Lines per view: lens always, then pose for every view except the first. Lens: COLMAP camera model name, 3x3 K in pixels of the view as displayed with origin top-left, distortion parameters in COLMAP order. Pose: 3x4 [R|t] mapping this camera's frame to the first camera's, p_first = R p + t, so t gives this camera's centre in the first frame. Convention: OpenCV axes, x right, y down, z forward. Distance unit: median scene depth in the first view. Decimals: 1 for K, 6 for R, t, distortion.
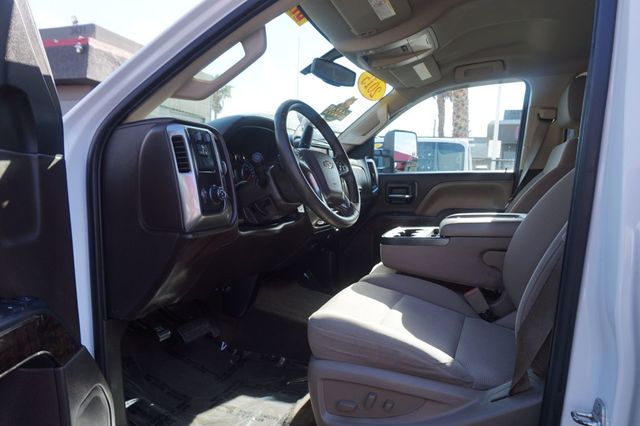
lens RADIAL K [[428.3, 0, 323.3], [0, 428.3, 215.2], [0, 0, 1]] dist [-0.029983, 0.025424]
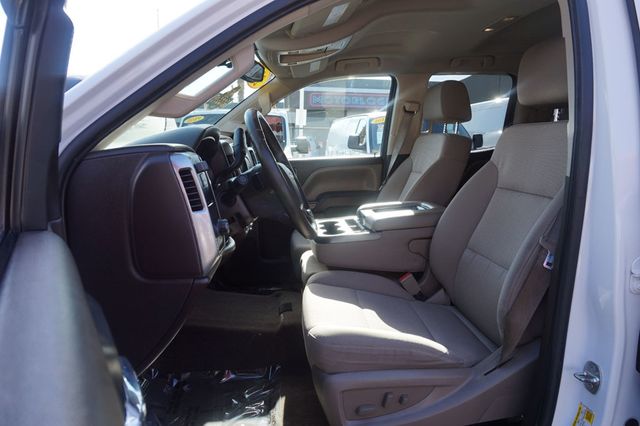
lens RADIAL K [[428.3, 0, 323.8], [0, 428.3, 214.2], [0, 0, 1]] dist [-0.029983, 0.025424]
pose [[0.900333, -0.096551, 0.424356, -0.211133], [0.064386, 0.993901, 0.089532, -0.069879], [-0.430412, -0.053287, 0.901058, 0.045857]]
